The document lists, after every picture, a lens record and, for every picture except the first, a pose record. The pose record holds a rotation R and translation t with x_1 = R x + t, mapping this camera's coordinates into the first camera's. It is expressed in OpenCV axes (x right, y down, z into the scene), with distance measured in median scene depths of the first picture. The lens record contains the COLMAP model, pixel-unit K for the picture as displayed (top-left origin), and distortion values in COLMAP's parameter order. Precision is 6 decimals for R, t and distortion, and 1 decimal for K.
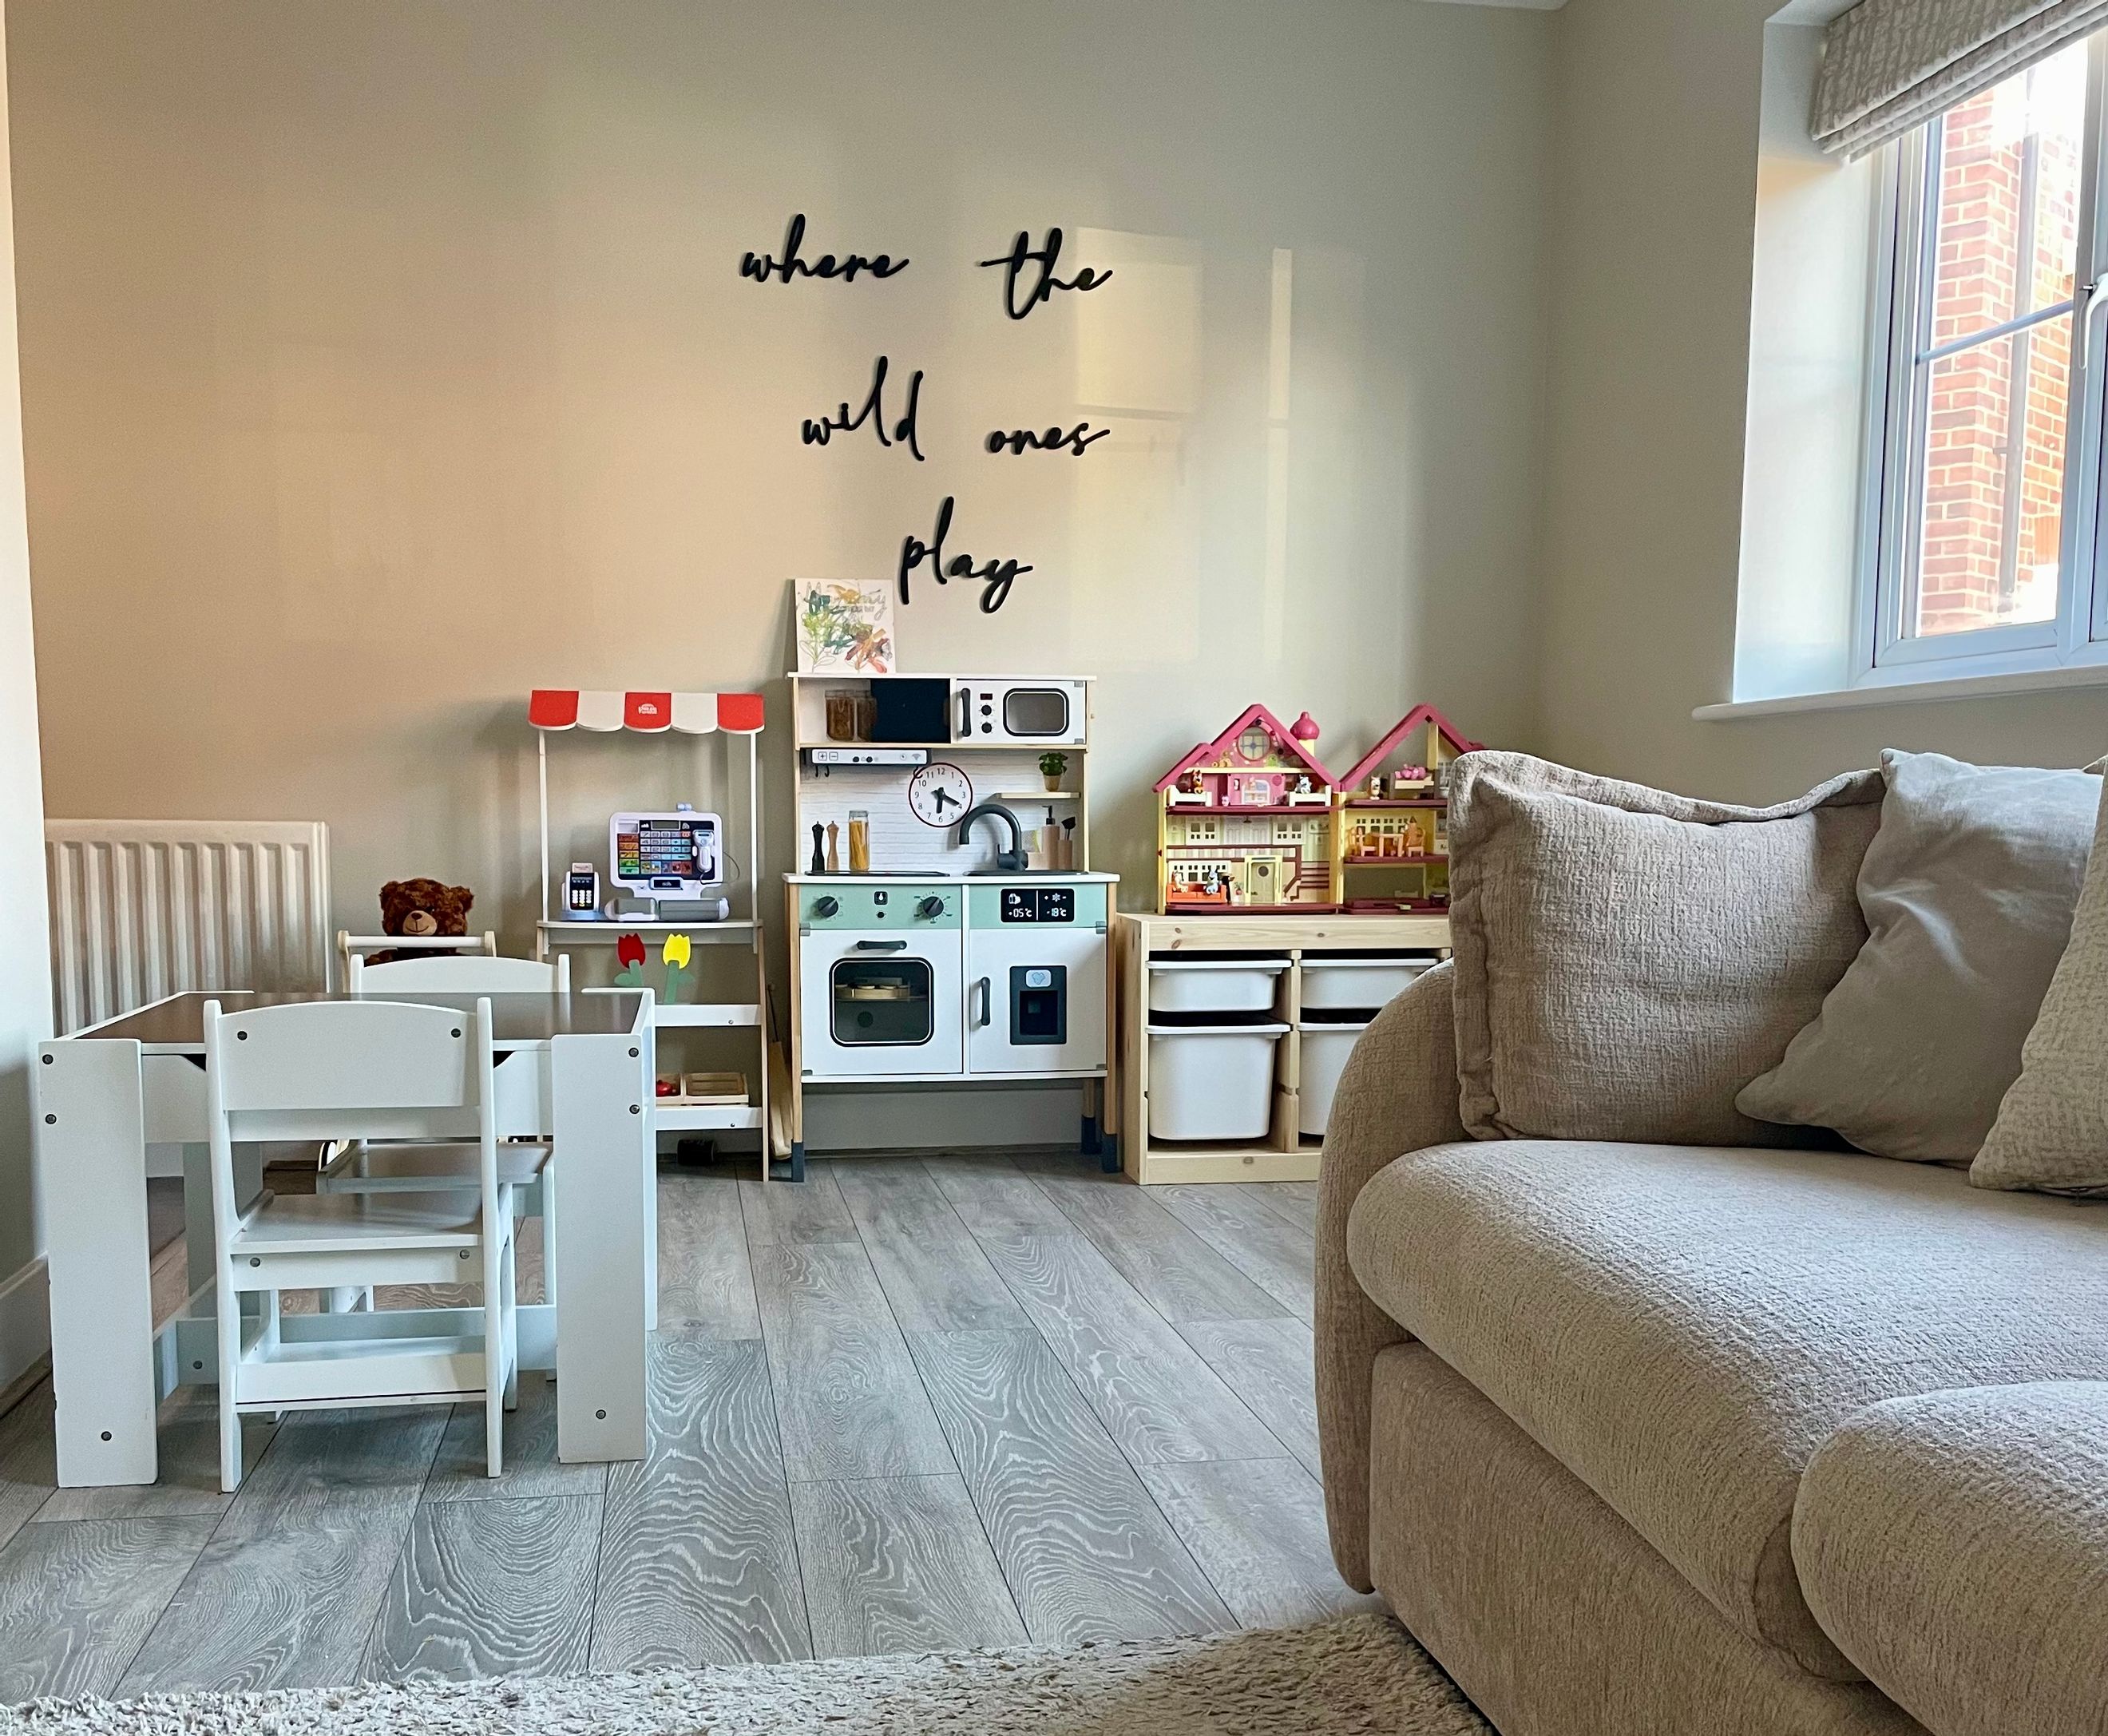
lens RADIAL K [[2127.3, 0, 1054.3], [0, 2127.3, 975.5], [0, 0, 1]] dist [0.163241, -0.479129]
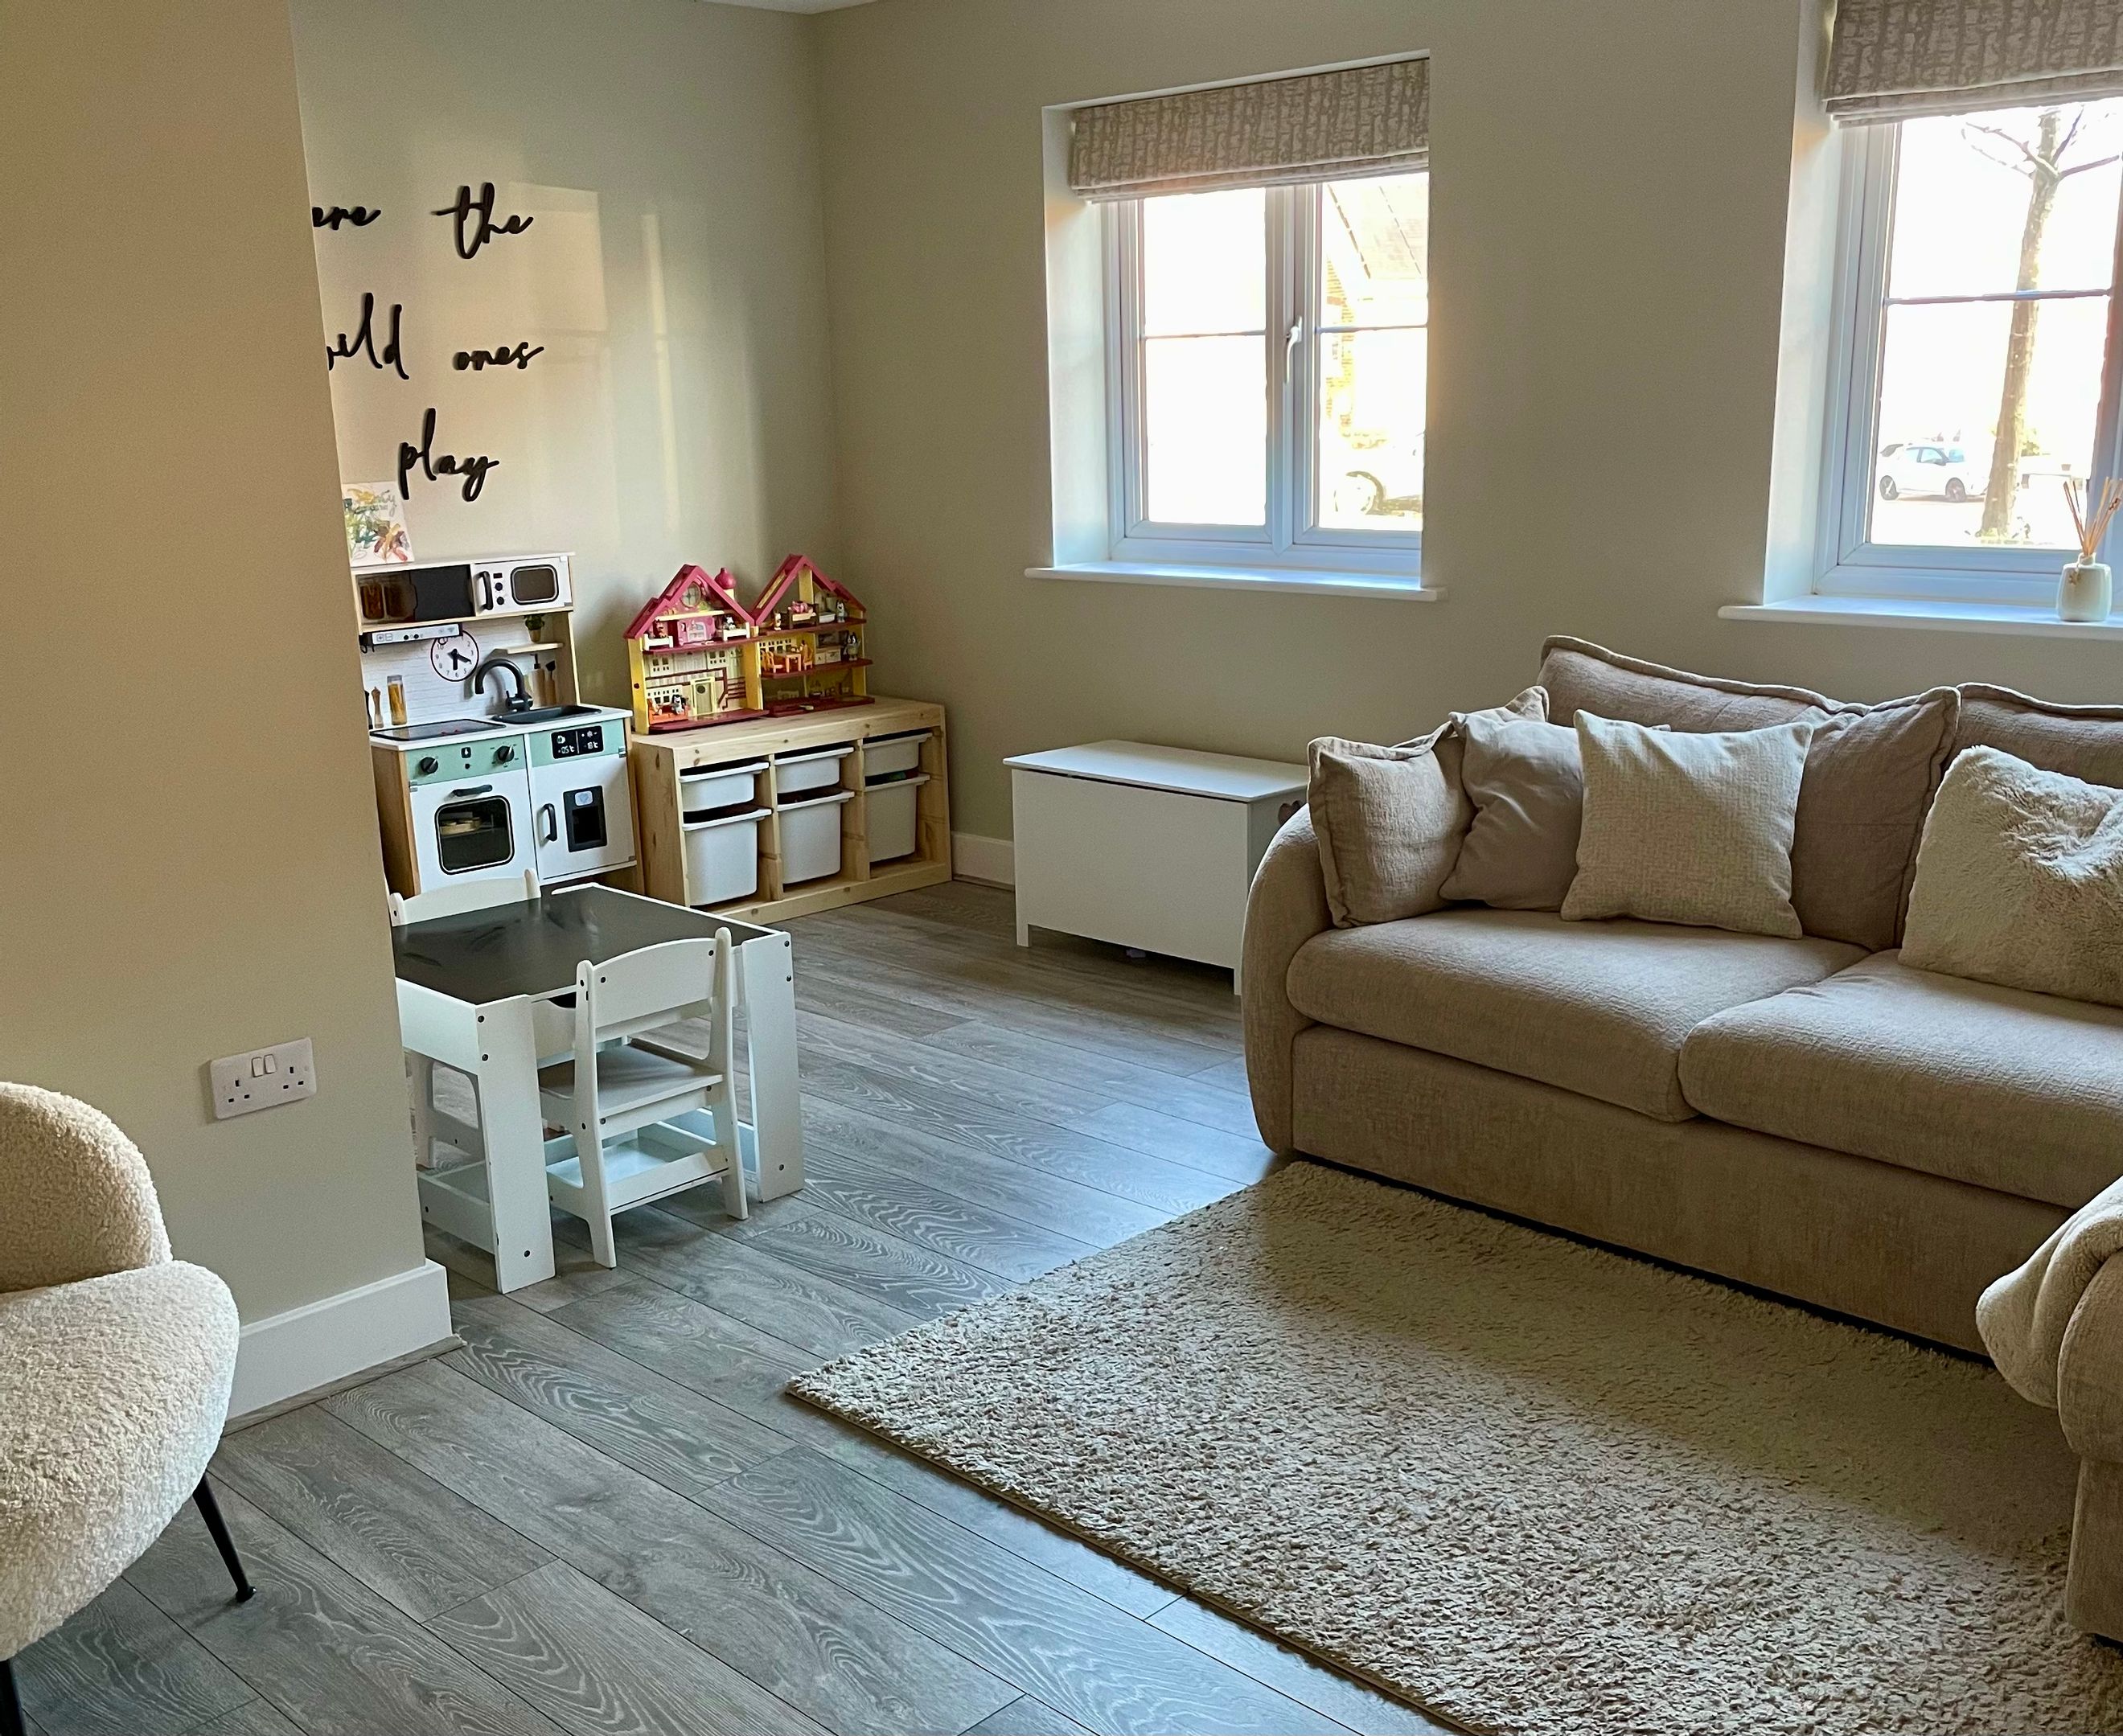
lens RADIAL K [[2146.9, 0, 1061.5], [0, 2146.9, 868.0], [0, 0, 1]] dist [0.006762, -0.008247]
pose [[0.814110, -0.152392, 0.560359, -0.485470], [0.074156, 0.984335, 0.159957, -0.137514], [-0.575957, -0.088668, 0.812657, -0.216062]]
